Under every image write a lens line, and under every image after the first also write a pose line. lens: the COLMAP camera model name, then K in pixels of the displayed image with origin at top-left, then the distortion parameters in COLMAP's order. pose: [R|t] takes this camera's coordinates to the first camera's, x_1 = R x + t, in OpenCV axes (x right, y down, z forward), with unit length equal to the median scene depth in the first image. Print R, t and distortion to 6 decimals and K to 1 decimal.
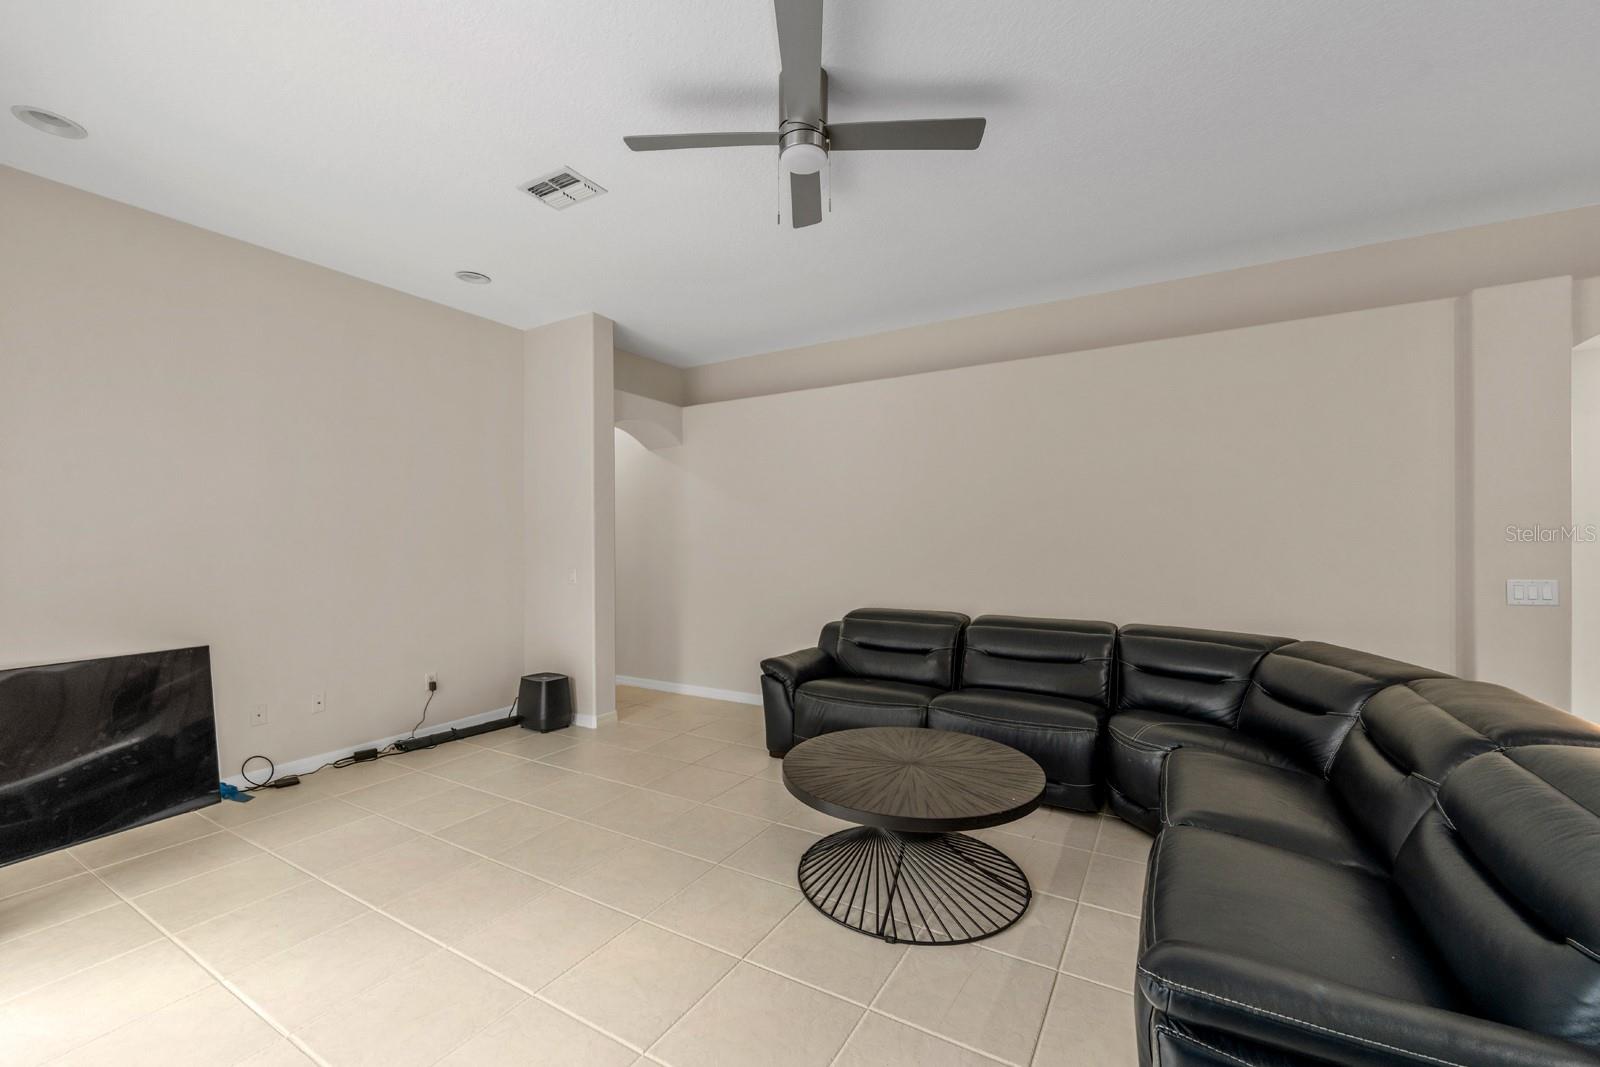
lens RADIAL K [[653.0, 0, 800.2], [0, 653.0, 544.0], [0, 0, 1]] dist [-0.000543, 0.000385]
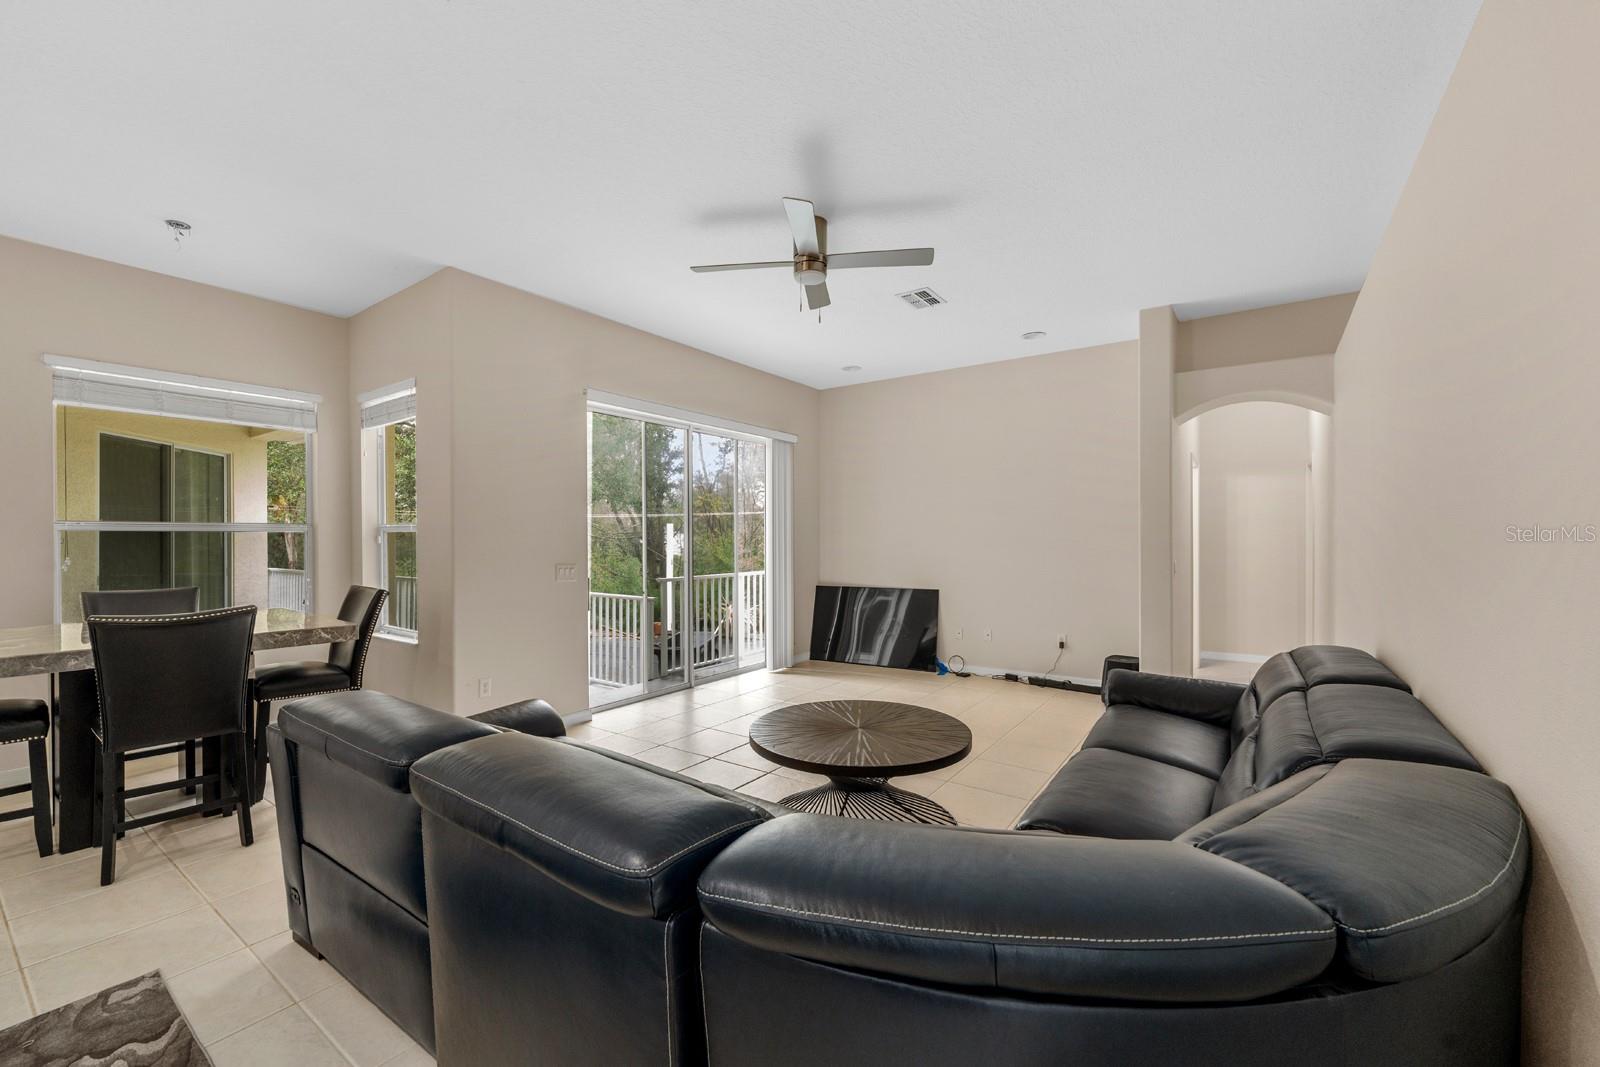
lens RADIAL K [[653.0, 0, 803.5], [0, 653.0, 533.3], [0, 0, 1]] dist [-0.000543, 0.000385]
pose [[-0.085309, -0.003818, -0.996347, 0.855355], [0.001729, 0.999991, -0.003980, -0.002266], [0.996353, -0.002062, -0.085302, 0.645685]]
